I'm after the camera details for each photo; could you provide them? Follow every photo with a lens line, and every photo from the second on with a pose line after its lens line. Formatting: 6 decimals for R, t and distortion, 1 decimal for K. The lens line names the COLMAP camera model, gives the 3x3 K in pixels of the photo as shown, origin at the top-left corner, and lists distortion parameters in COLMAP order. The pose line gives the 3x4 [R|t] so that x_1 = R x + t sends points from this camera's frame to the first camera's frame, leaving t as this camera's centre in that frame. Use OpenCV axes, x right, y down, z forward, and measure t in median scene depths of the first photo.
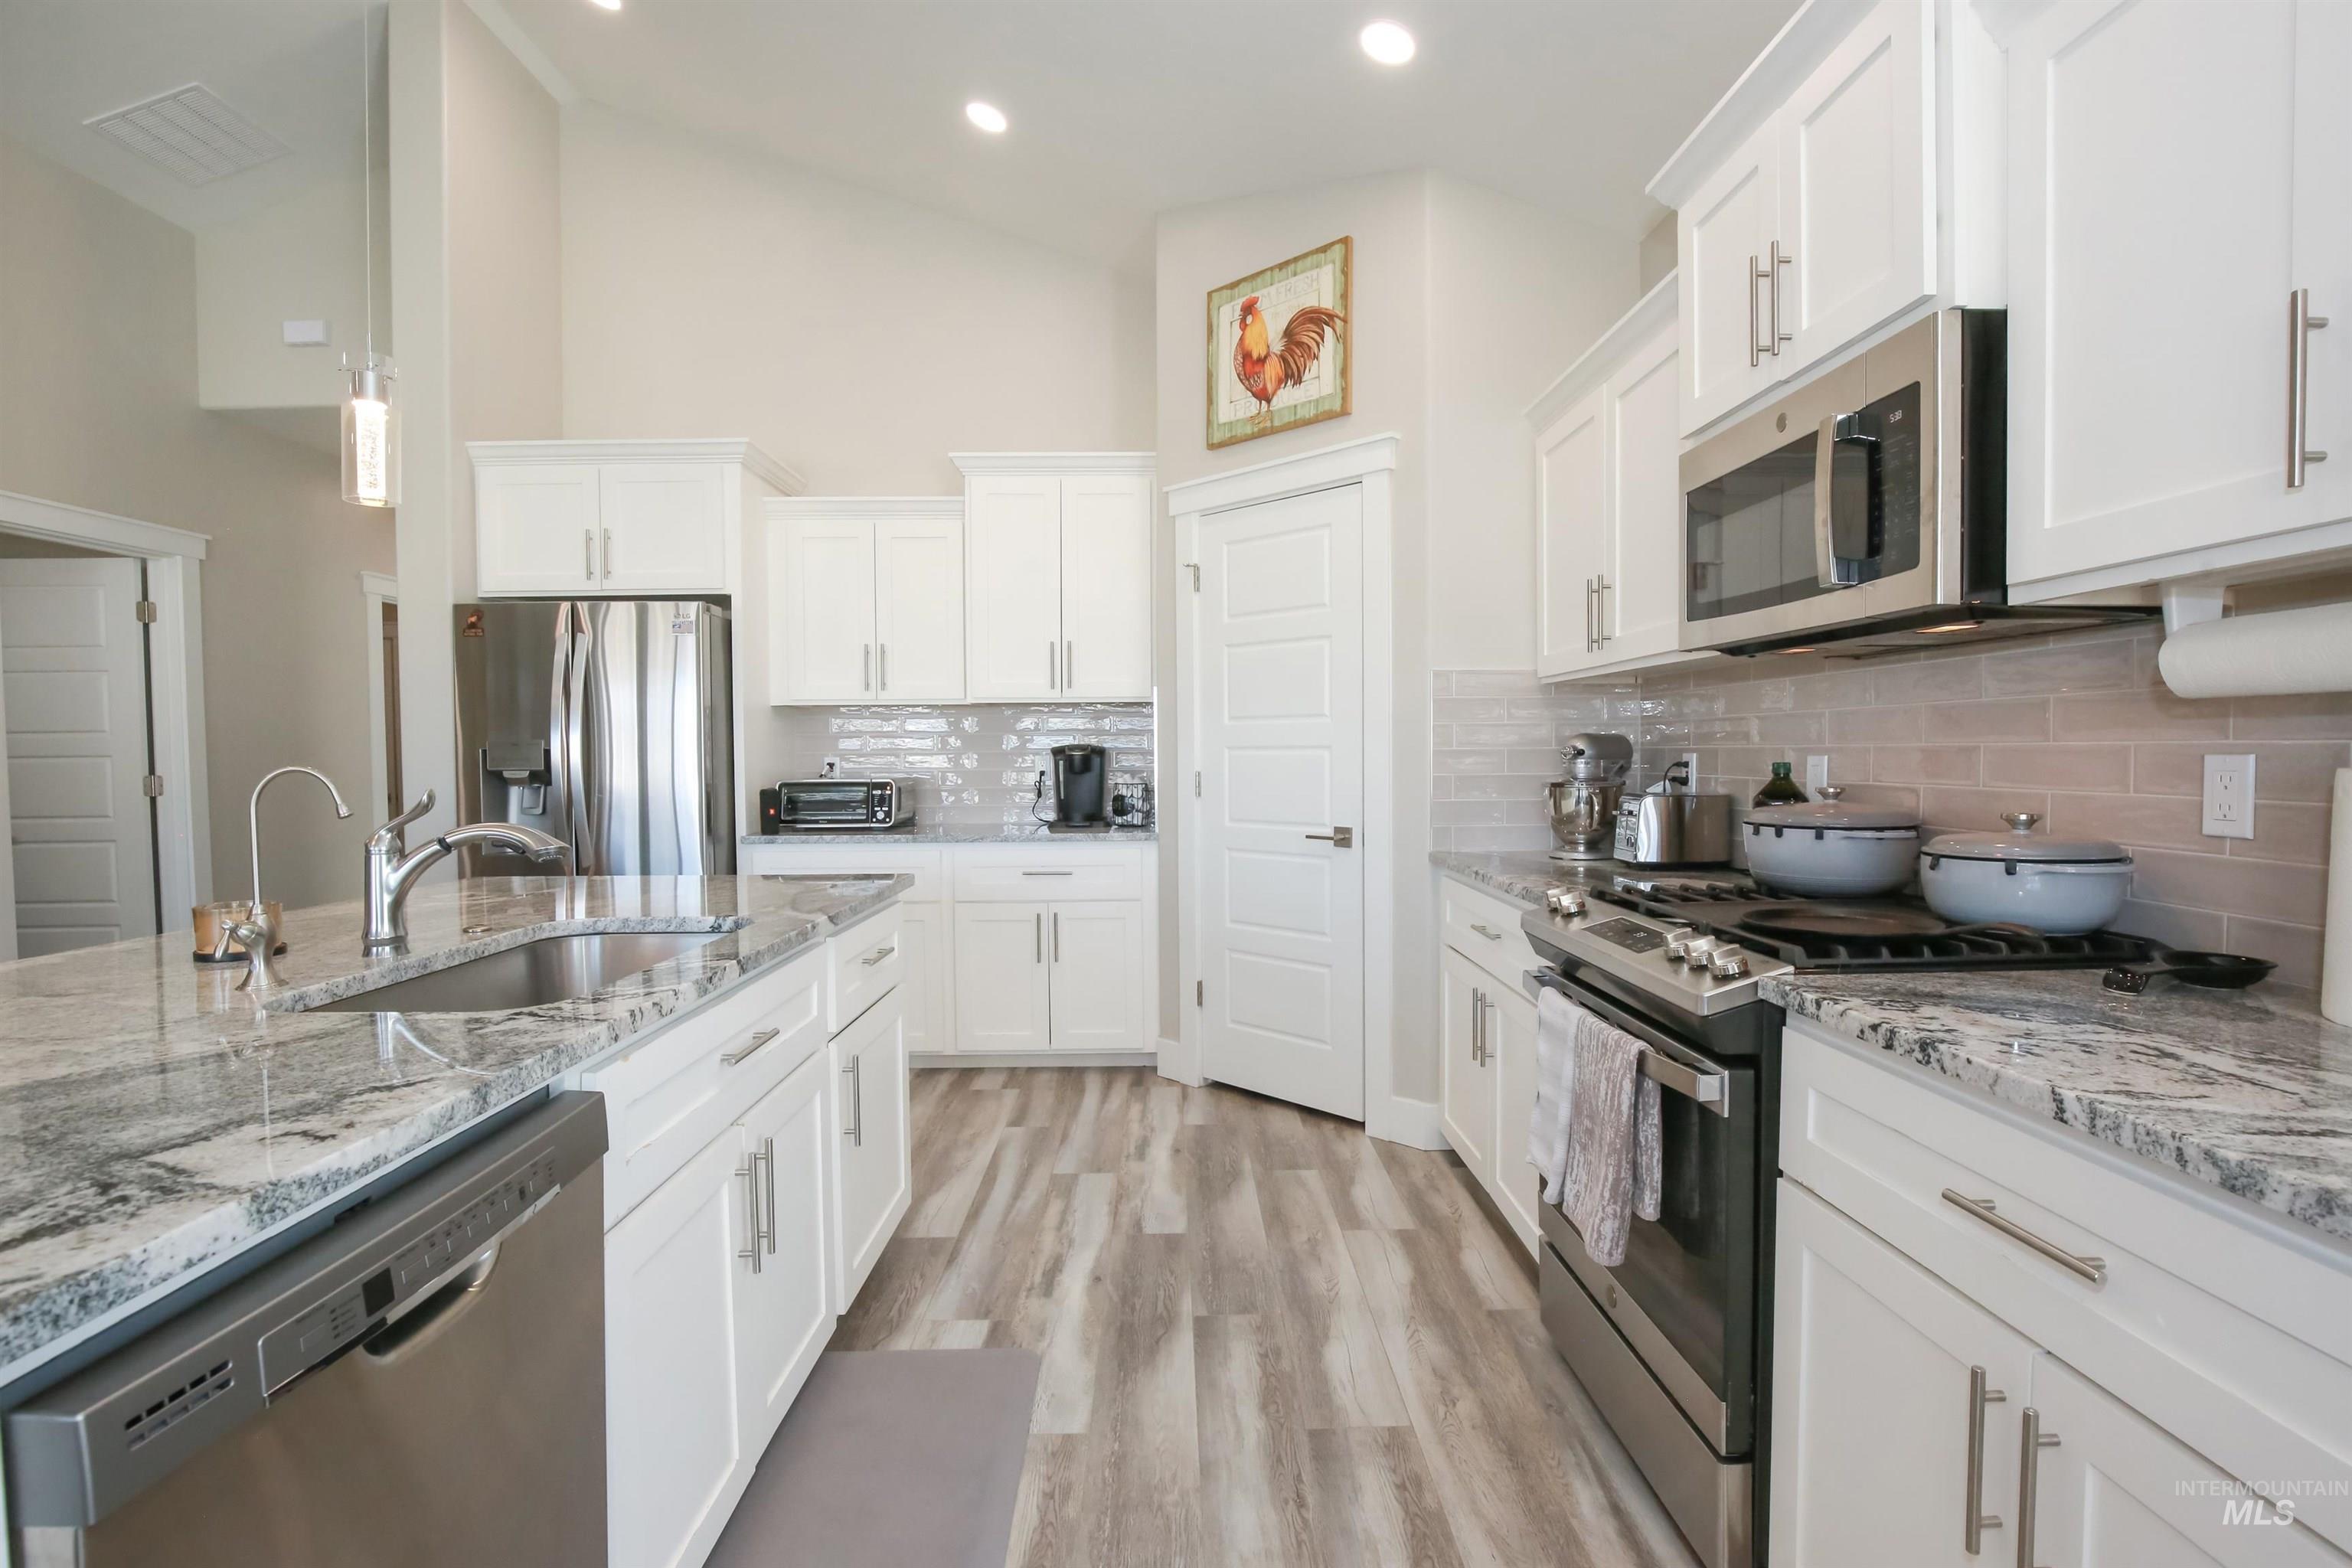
lens RADIAL K [[1091.2, 0, 1183.5], [0, 1091.2, 785.9], [0, 0, 1]] dist [-0.028778, 0.000463]
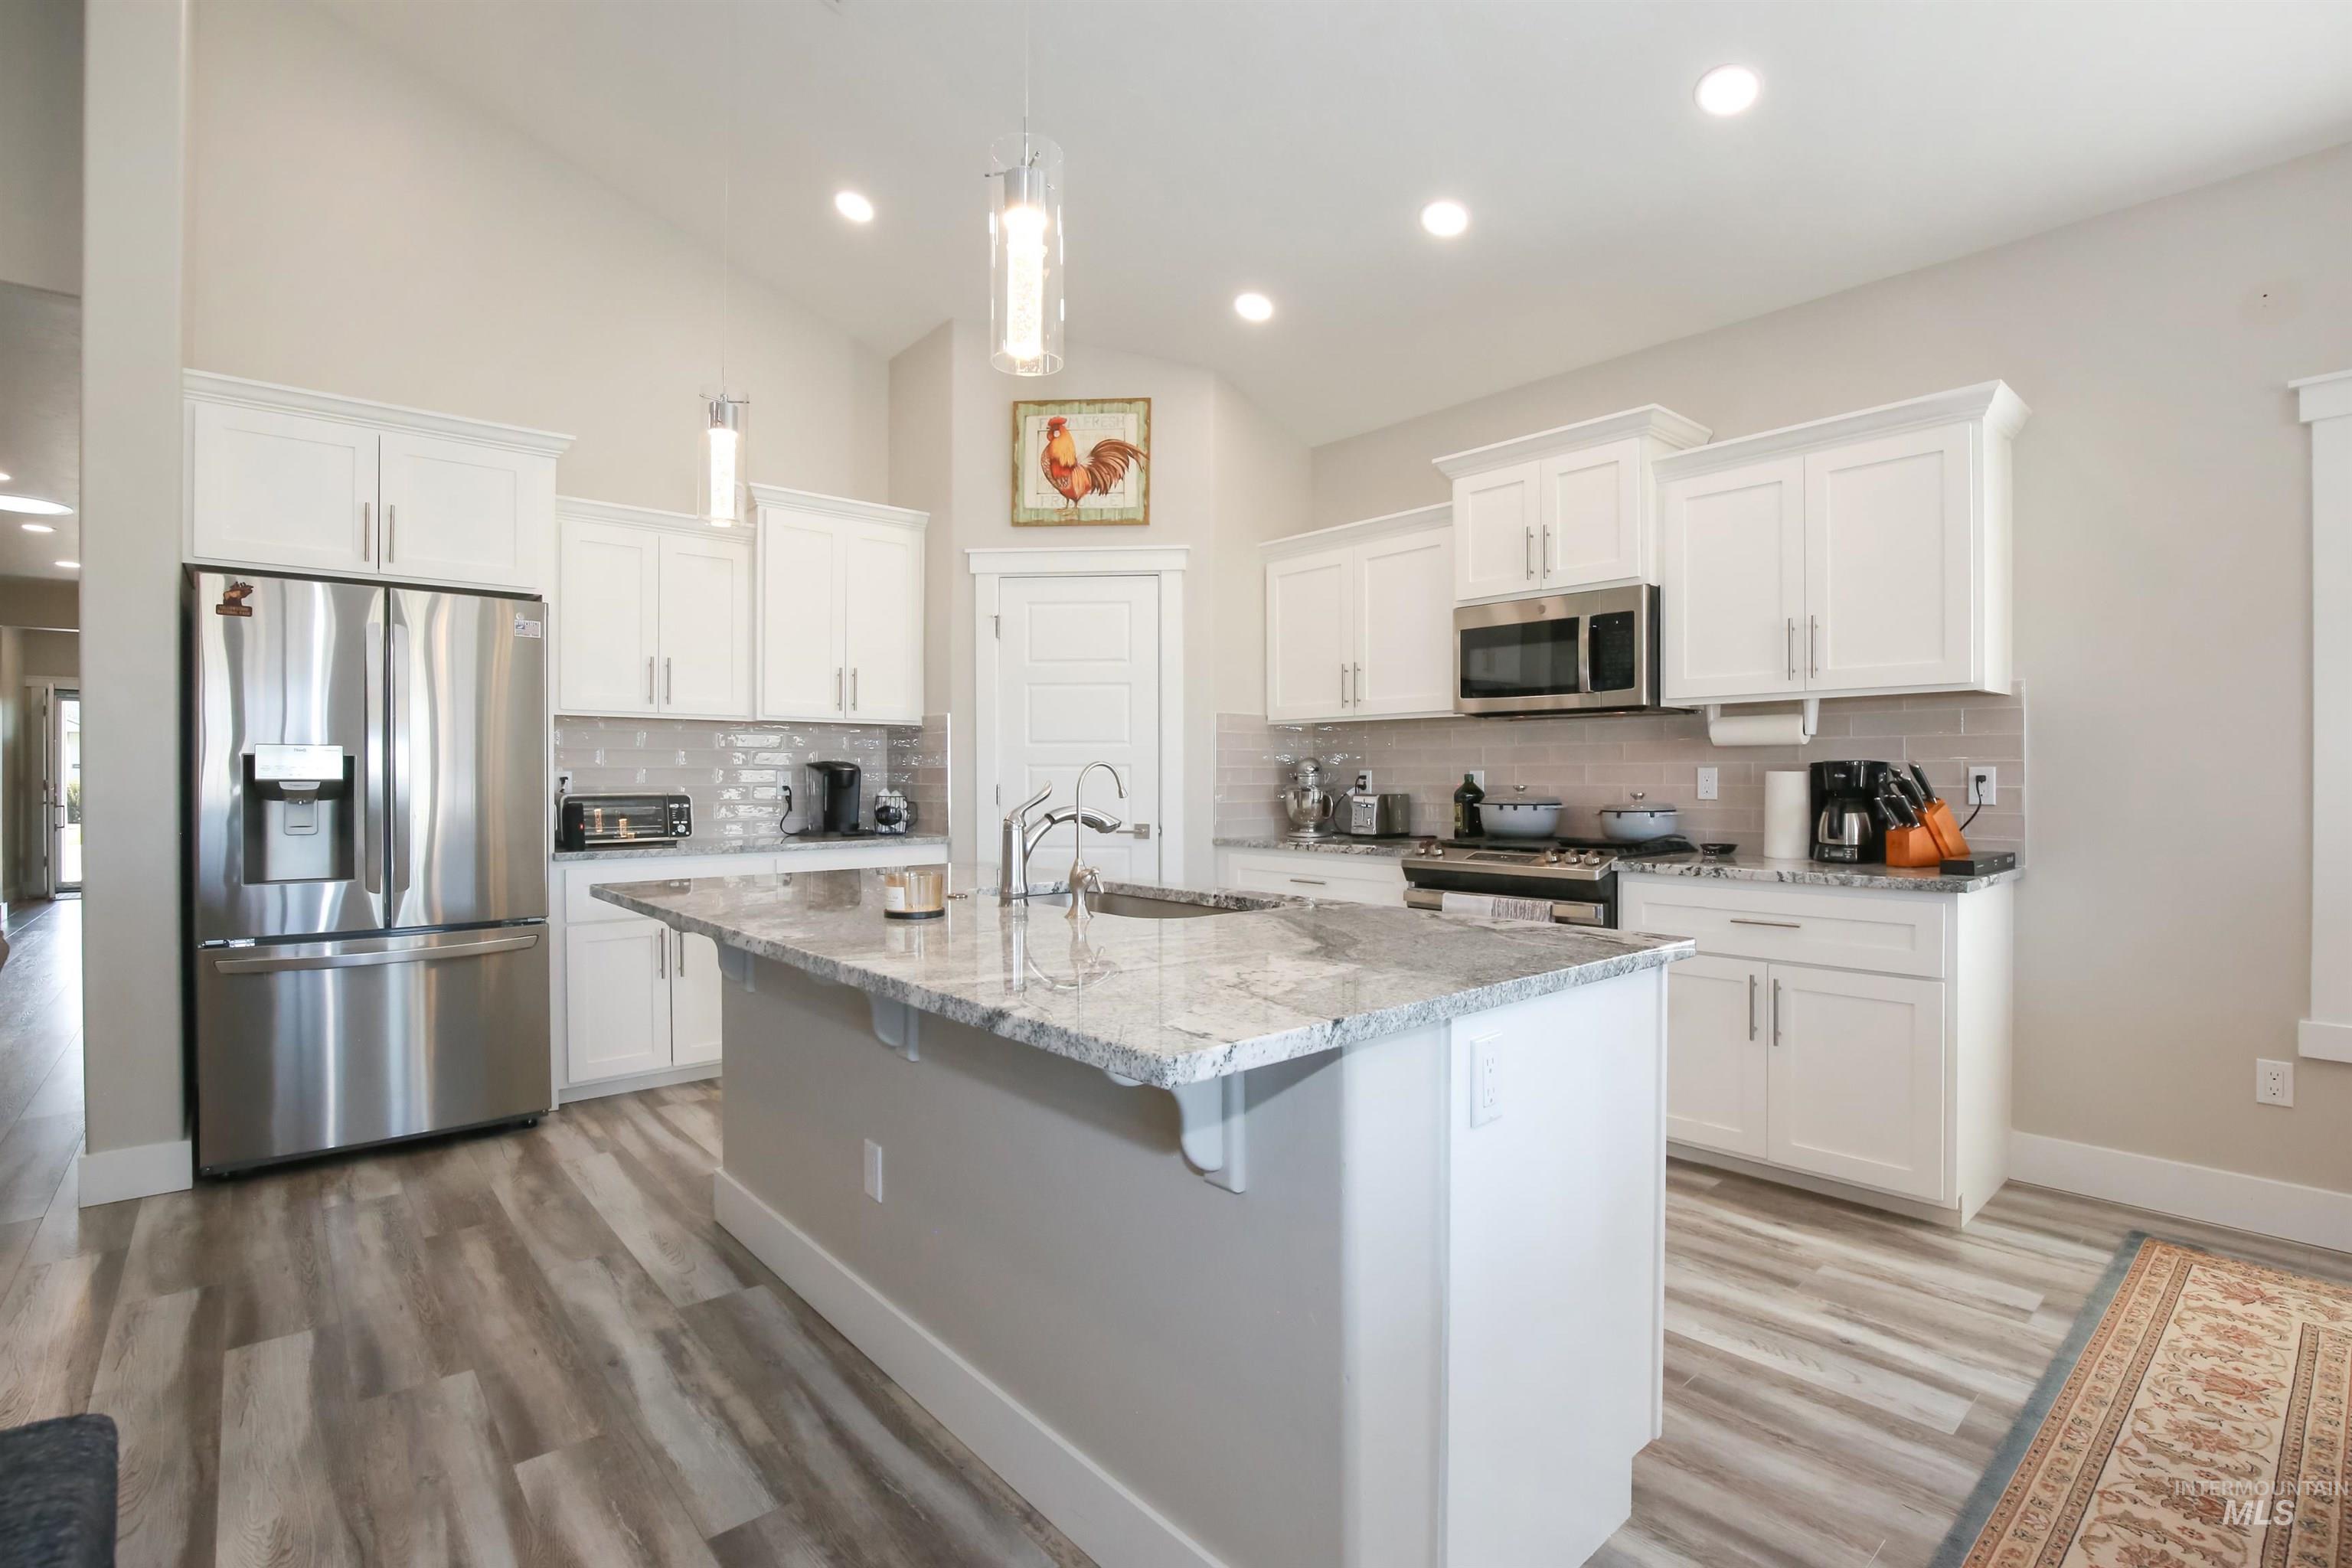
lens RADIAL K [[1091.2, 0, 1183.5], [0, 1091.2, 785.9], [0, 0, 1]] dist [-0.028778, 0.000463]
pose [[0.766305, 0.000461, 0.642476, -0.690550], [0.016767, 0.999645, -0.020716, 0.019648], [-0.642258, 0.026647, 0.766025, -0.081641]]
